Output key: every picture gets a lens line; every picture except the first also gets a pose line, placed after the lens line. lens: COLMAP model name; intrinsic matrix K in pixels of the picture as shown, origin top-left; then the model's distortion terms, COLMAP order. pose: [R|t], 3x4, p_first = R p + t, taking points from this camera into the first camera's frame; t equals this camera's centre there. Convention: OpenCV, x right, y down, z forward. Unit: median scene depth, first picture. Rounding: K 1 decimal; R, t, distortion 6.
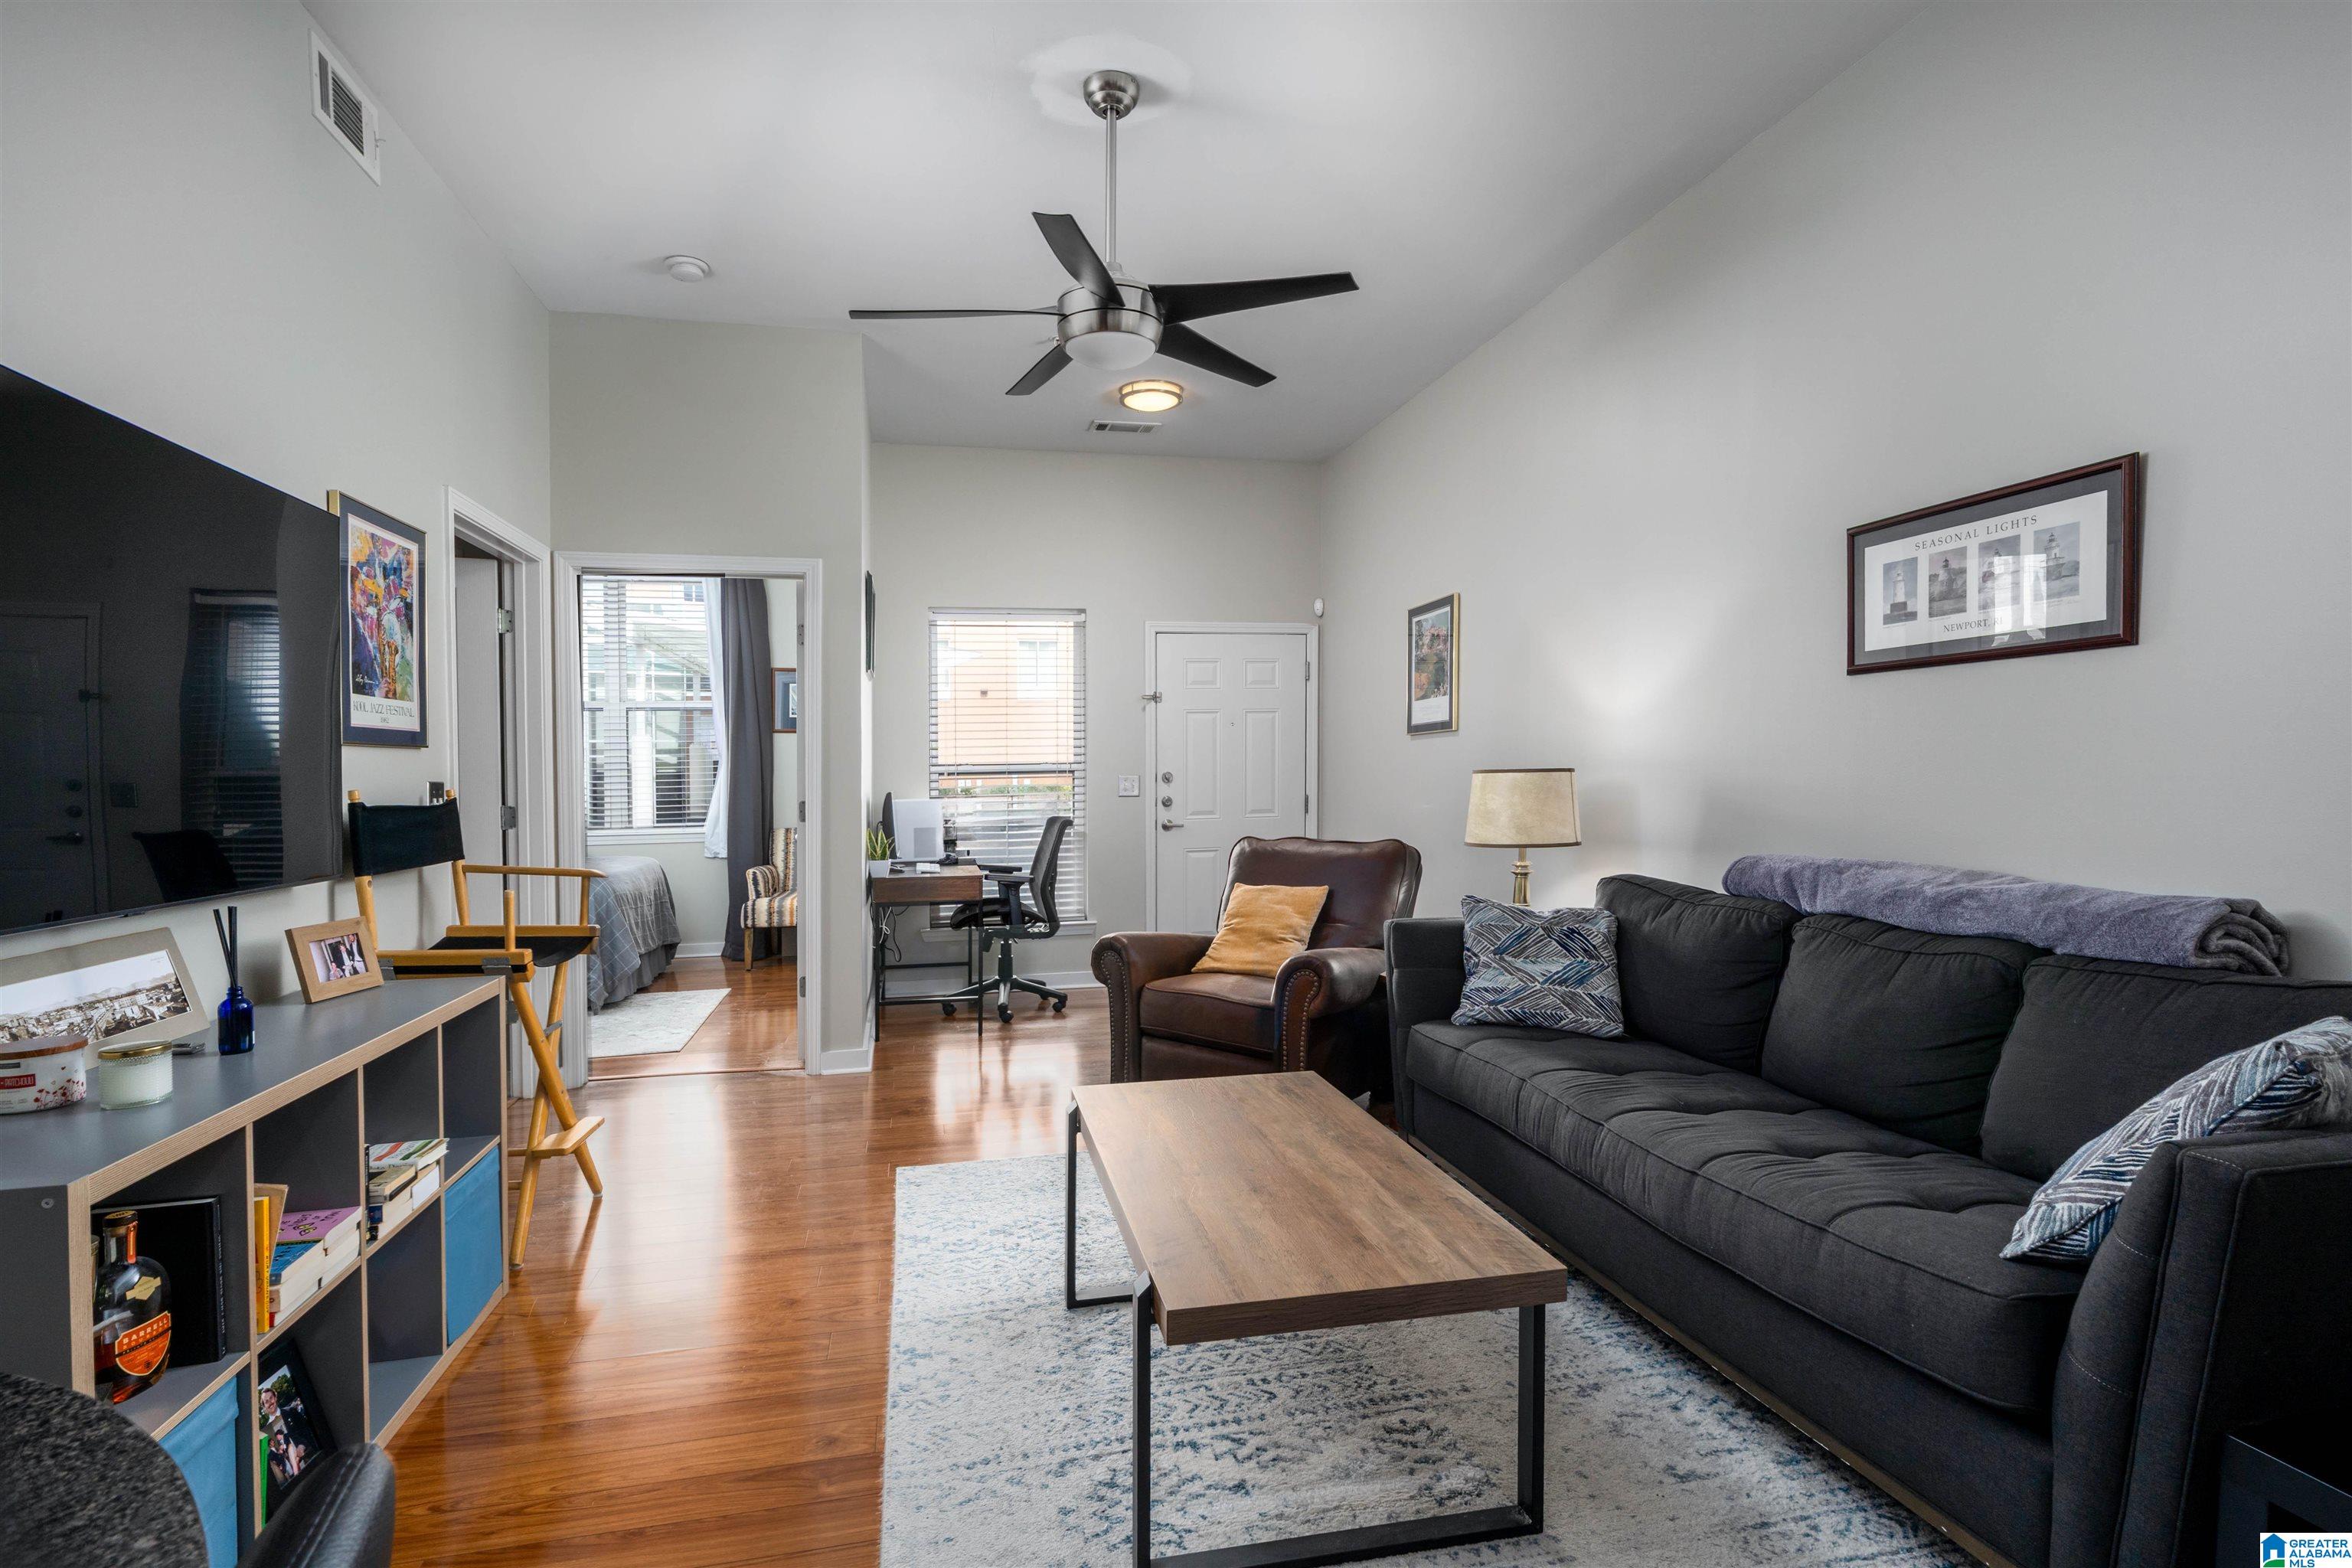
lens RADIAL K [[1140.9, 0, 1180.6], [0, 1140.9, 784.7], [0, 0, 1]] dist [0.002336, 0.001047]
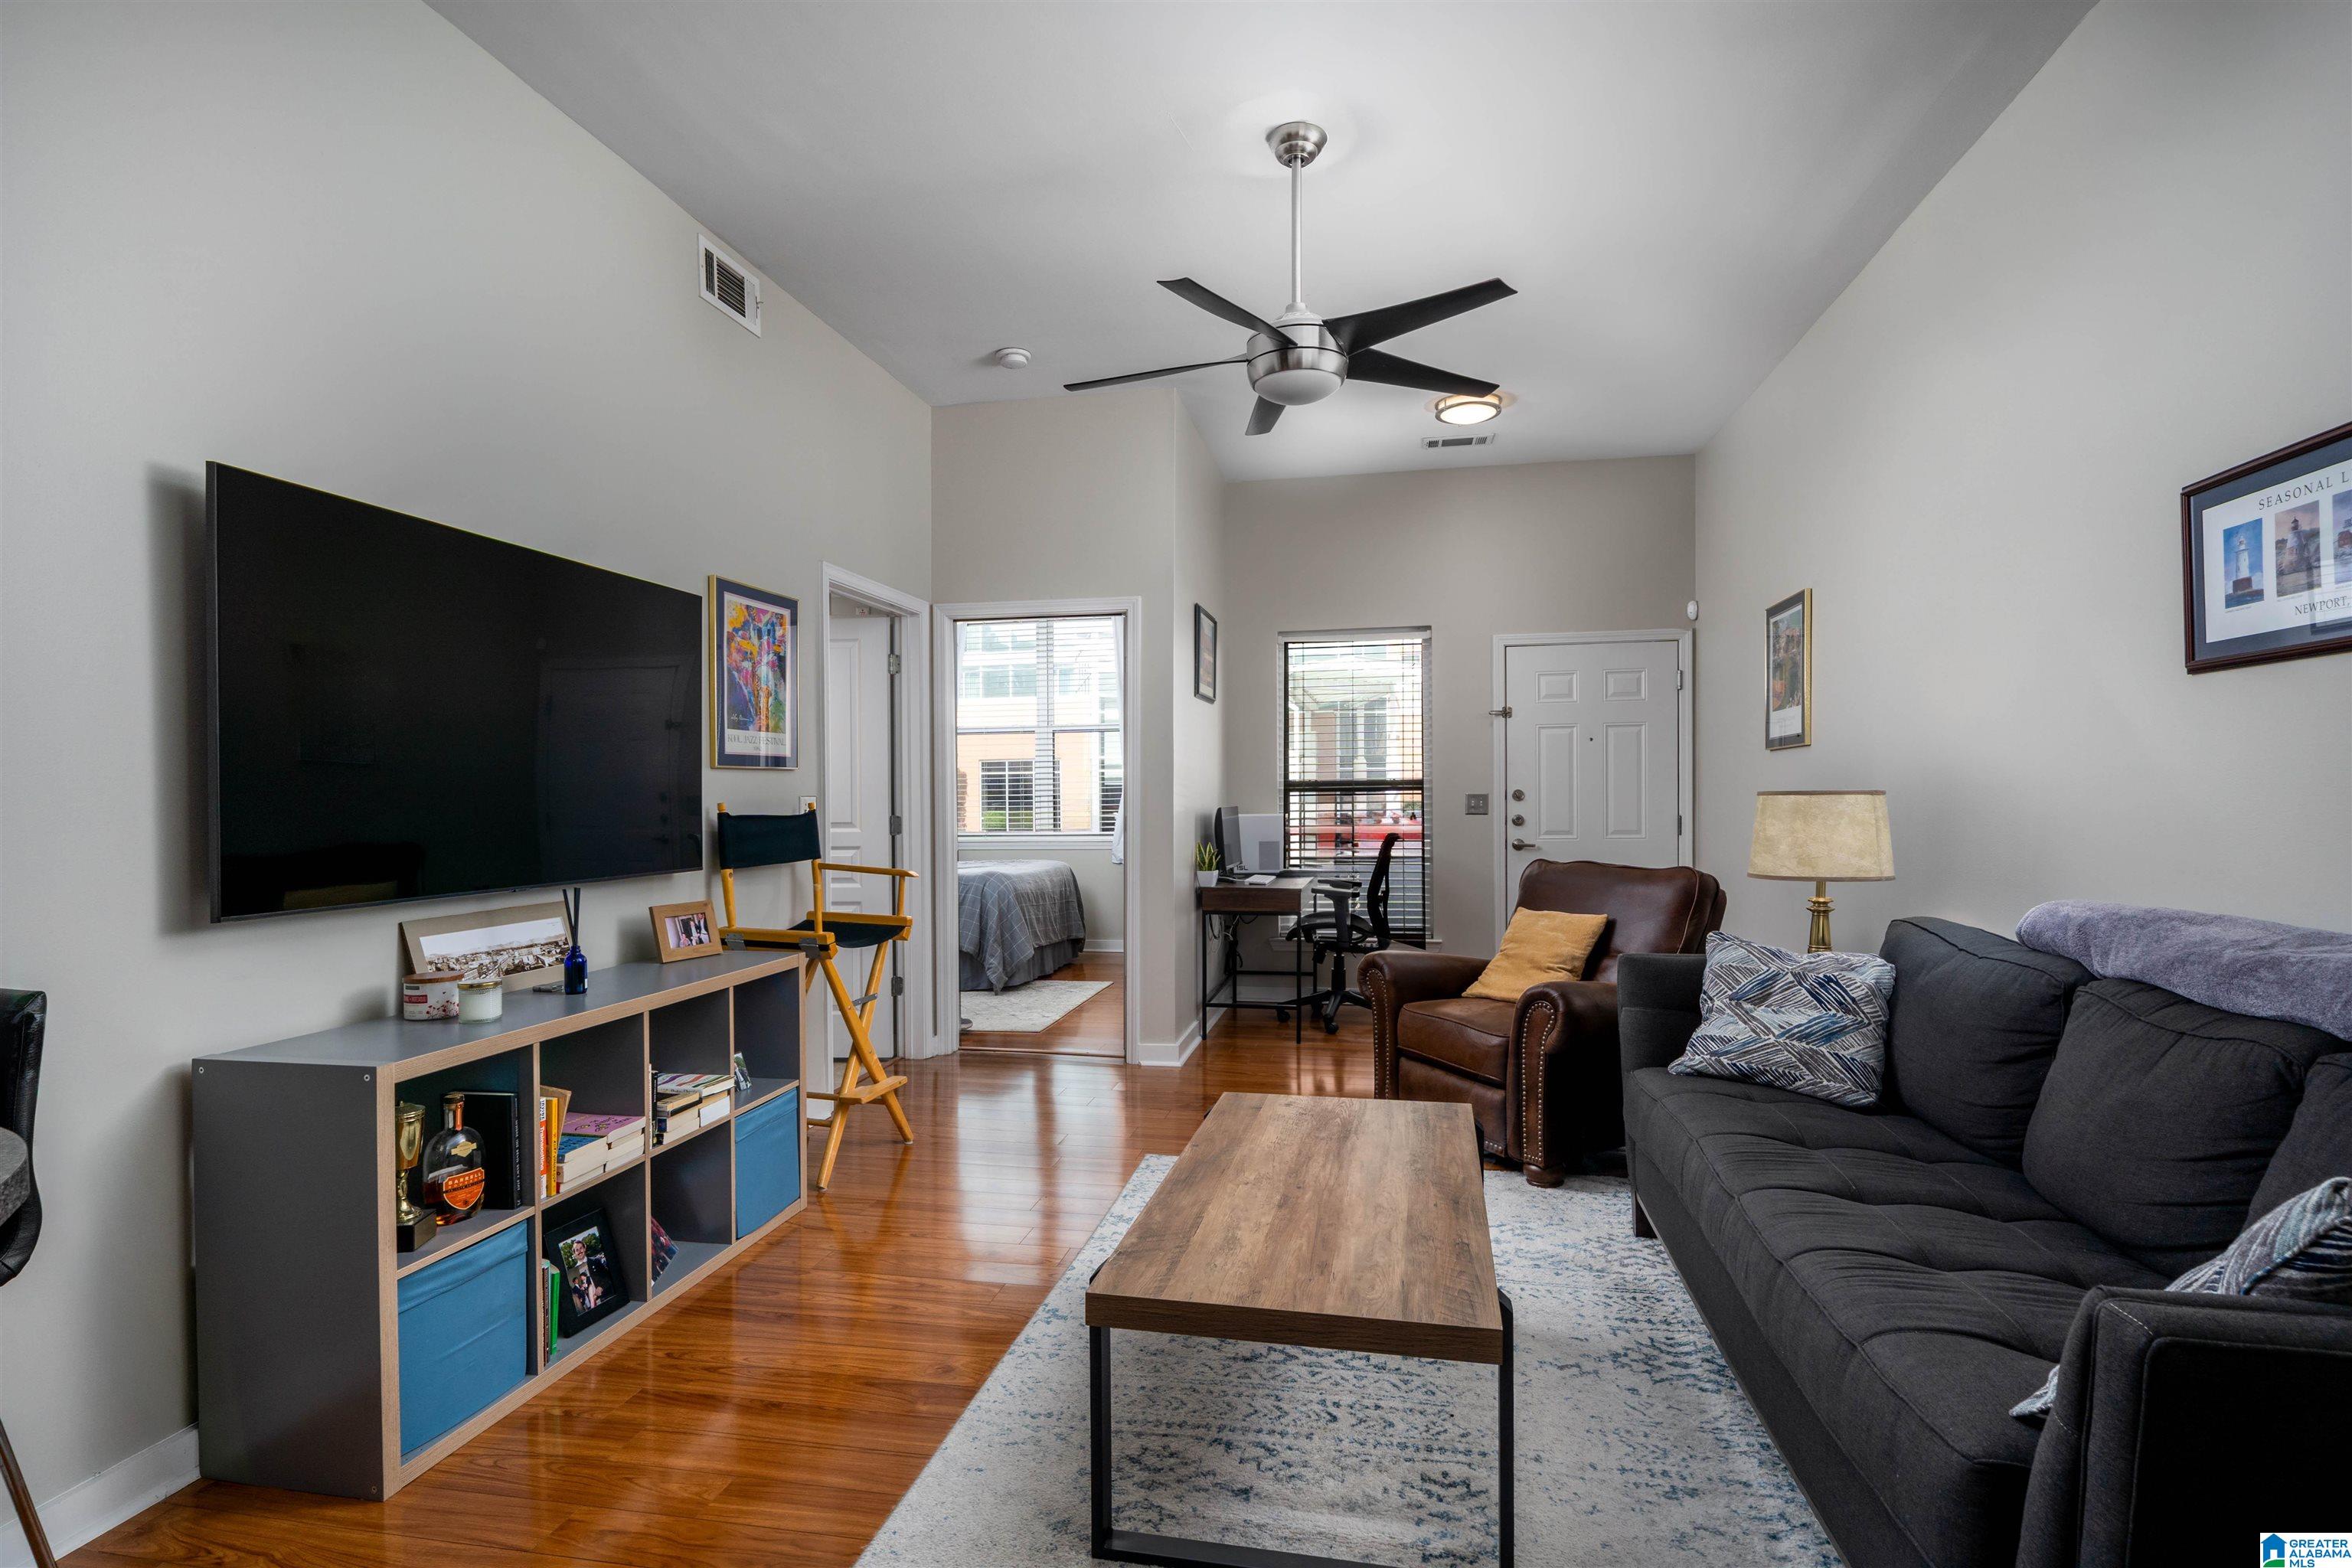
lens RADIAL K [[1140.0, 0, 1202.2], [0, 1140.0, 774.6], [0, 0, 1]] dist [0.002340, -0.000139]
pose [[0.918104, 0.000138, -0.396341, 0.319182], [-0.008315, 0.999787, -0.018912, -0.008024], [0.396253, 0.020659, 0.917909, 0.022083]]
